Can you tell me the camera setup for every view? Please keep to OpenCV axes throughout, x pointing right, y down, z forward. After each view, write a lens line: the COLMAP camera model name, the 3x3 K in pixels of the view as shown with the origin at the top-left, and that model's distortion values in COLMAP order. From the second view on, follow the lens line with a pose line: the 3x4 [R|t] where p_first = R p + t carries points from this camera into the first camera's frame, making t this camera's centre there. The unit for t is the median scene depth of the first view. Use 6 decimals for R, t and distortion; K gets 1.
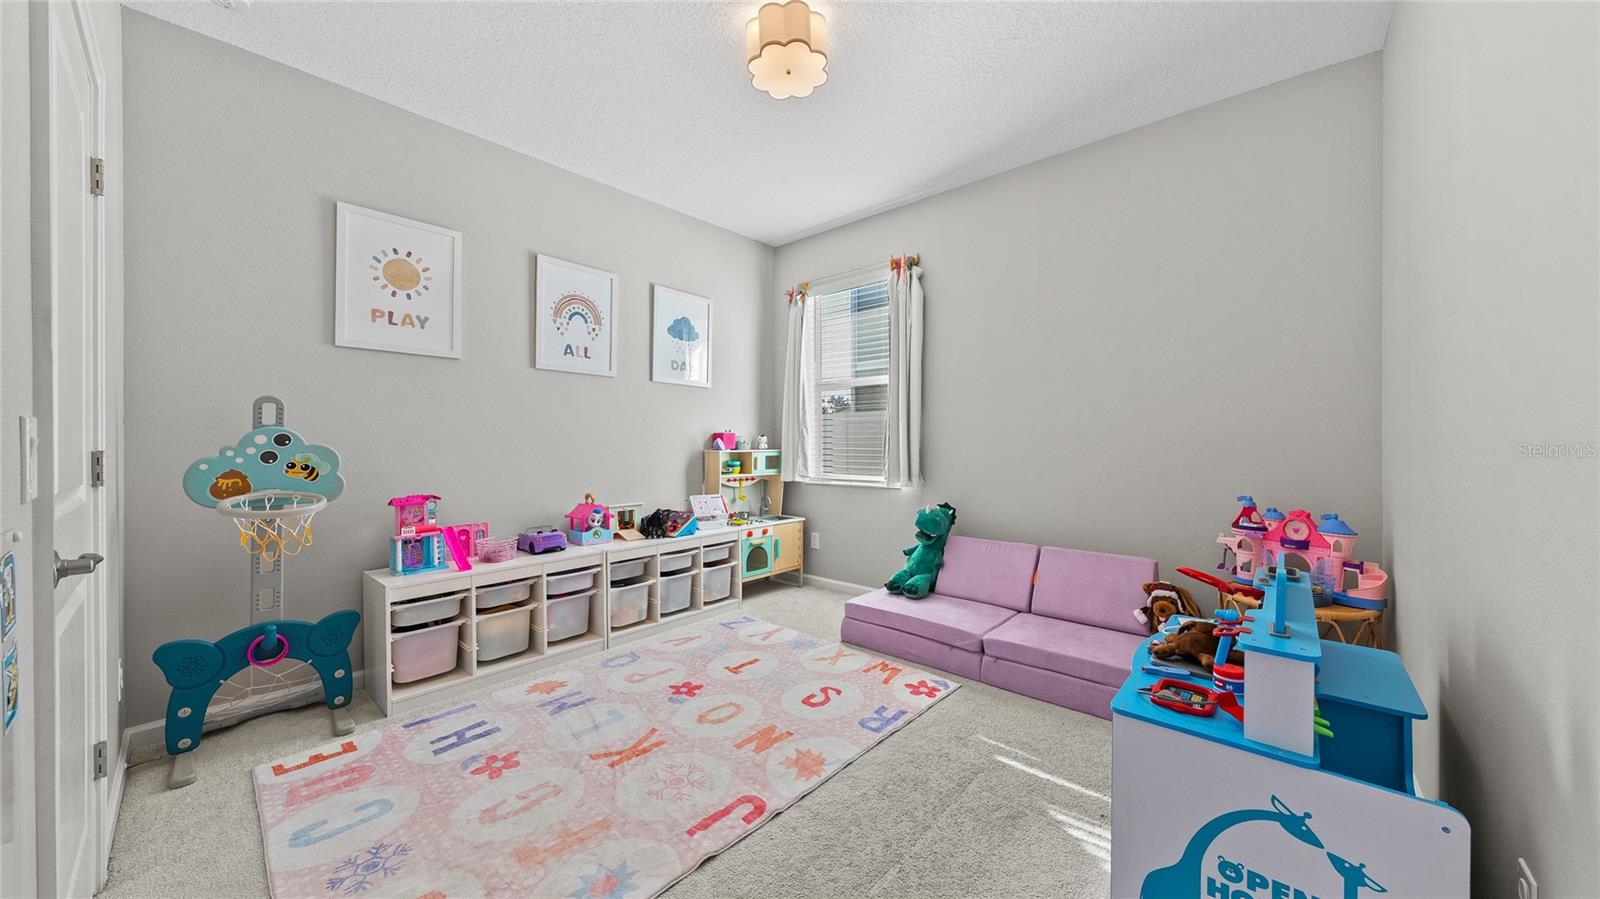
lens RADIAL K [[552.7, 0, 799.9], [0, 552.7, 446.6], [0, 0, 1]] dist [-0.001337, 0.000277]
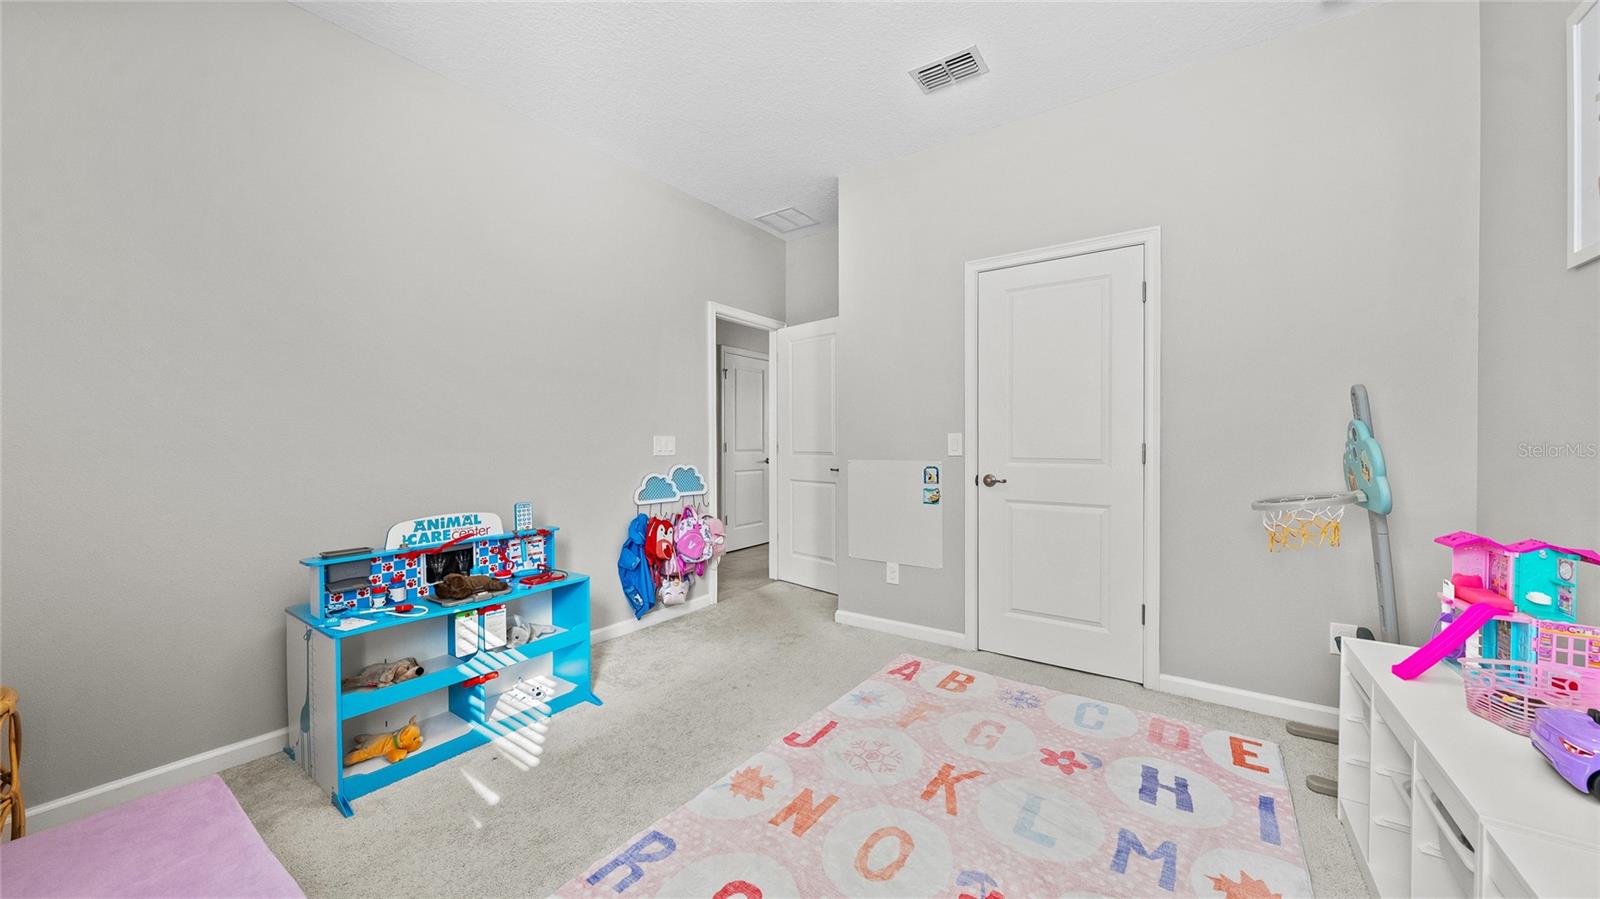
lens RADIAL K [[552.7, 0, 801.2], [0, 552.7, 445.4], [0, 0, 1]] dist [-0.001337, 0.000277]
pose [[-0.993330, 0.008208, -0.115014, 0.028736], [0.007159, 0.999929, 0.009537, -0.004289], [0.115084, 0.008650, -0.993318, 1.856585]]
